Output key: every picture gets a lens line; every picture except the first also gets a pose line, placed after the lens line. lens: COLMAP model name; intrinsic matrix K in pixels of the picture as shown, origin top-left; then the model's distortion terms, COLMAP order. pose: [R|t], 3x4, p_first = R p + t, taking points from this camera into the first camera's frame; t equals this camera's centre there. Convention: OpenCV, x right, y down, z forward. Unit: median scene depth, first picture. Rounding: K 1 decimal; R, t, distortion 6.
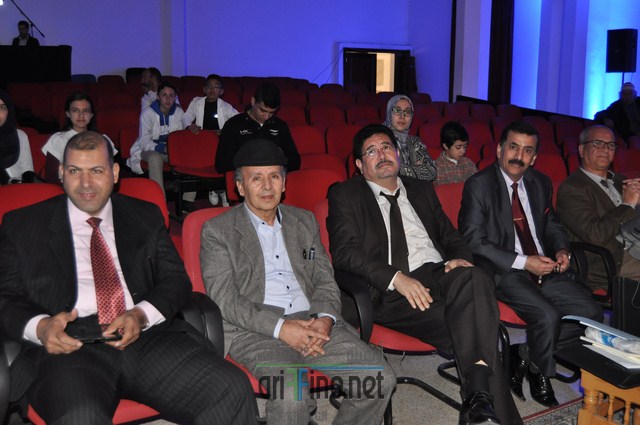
lens RADIAL K [[785.3, 0, 316.7], [0, 785.3, 213.6], [0, 0, 1]] dist [-0.040450, 0.000000]
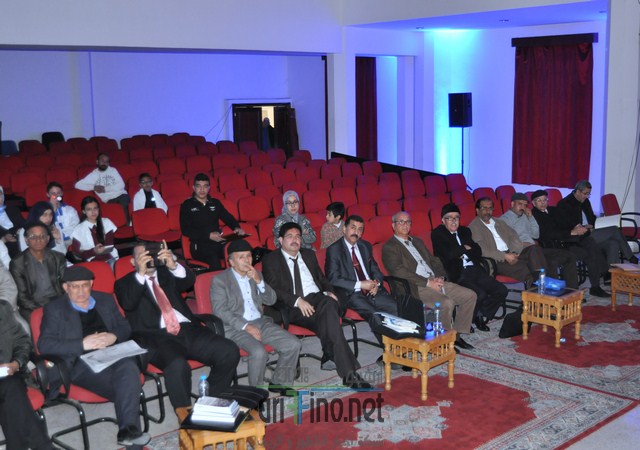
lens RADIAL K [[834.5, 0, 332.5], [0, 834.5, 219.5], [0, 0, 1]] dist [0.013168, 0.000000]
pose [[0.985351, -0.049033, 0.163338, -0.106238], [0.052564, 0.998467, -0.017361, -0.058844], [-0.162236, 0.025693, 0.986417, -0.795697]]
